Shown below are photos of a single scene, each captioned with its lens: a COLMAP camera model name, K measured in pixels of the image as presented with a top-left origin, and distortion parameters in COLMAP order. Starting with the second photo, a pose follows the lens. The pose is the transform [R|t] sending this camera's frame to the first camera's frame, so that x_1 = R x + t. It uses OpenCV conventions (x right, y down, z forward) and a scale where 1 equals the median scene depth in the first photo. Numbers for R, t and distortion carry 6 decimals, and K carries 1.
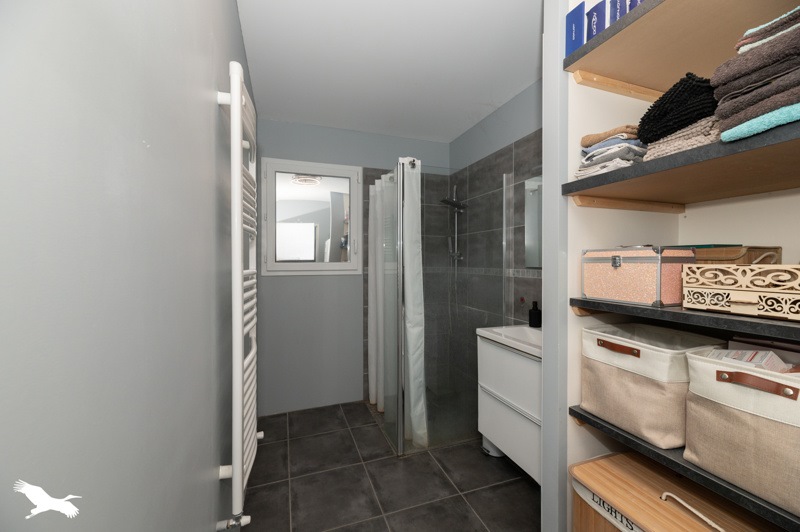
lens RADIAL K [[329.1, 0, 400.9], [0, 329.1, 264.2], [0, 0, 1]] dist [-0.001192, -0.000197]
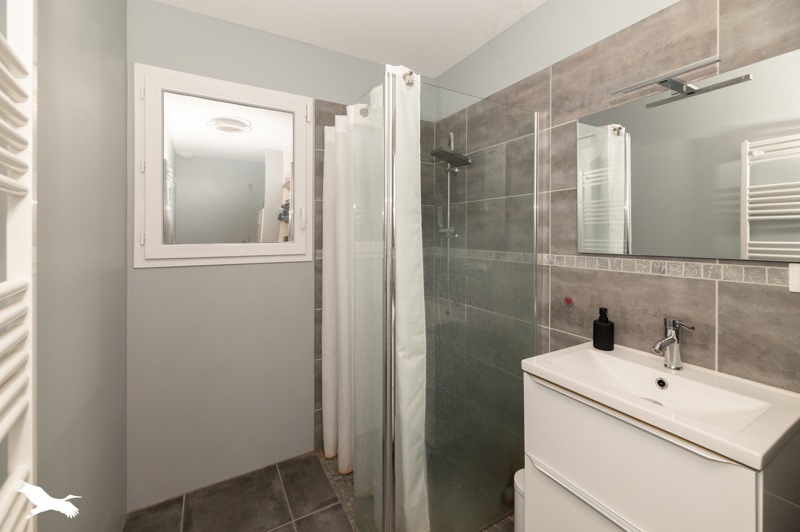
lens RADIAL K [[329.1, 0, 405.4], [0, 329.1, 232.0], [0, 0, 1]] dist [-0.001192, -0.000197]
pose [[0.983036, 0.000024, 0.183412, -0.062320], [0.002700, 0.999890, -0.014602, -0.018805], [-0.183392, 0.014850, 0.982928, 0.347693]]
